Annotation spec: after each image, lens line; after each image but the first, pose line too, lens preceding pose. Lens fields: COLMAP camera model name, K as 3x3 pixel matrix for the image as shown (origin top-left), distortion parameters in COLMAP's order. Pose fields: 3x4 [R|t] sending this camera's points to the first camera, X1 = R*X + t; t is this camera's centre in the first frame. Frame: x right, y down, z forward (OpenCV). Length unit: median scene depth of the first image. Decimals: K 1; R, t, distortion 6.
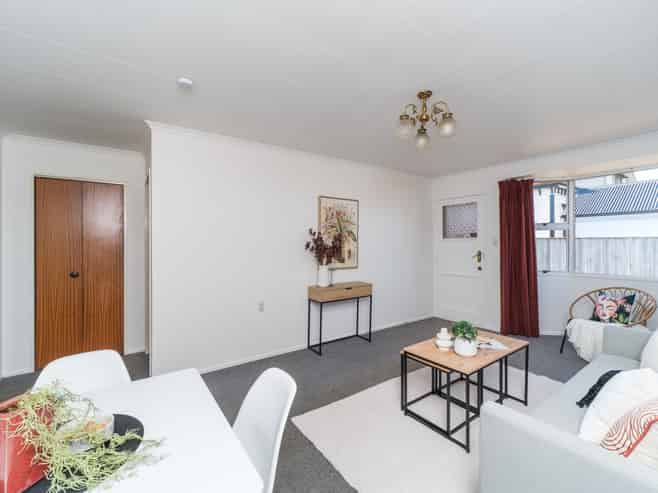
lens RADIAL K [[291.2, 0, 326.9], [0, 291.2, 244.9], [0, 0, 1]] dist [-0.000455, -0.000029]
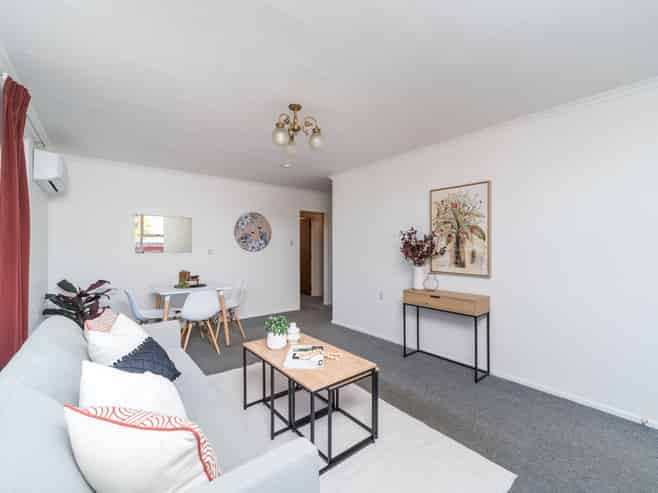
lens RADIAL K [[291.2, 0, 326.9], [0, 291.2, 244.9], [0, 0, 1]] dist [-0.000455, -0.000029]
pose [[0.065196, -0.001875, -0.997871, 0.836301], [-0.009135, 0.999955, -0.002476, 0.006582], [0.997831, 0.009277, 0.065176, 0.605788]]
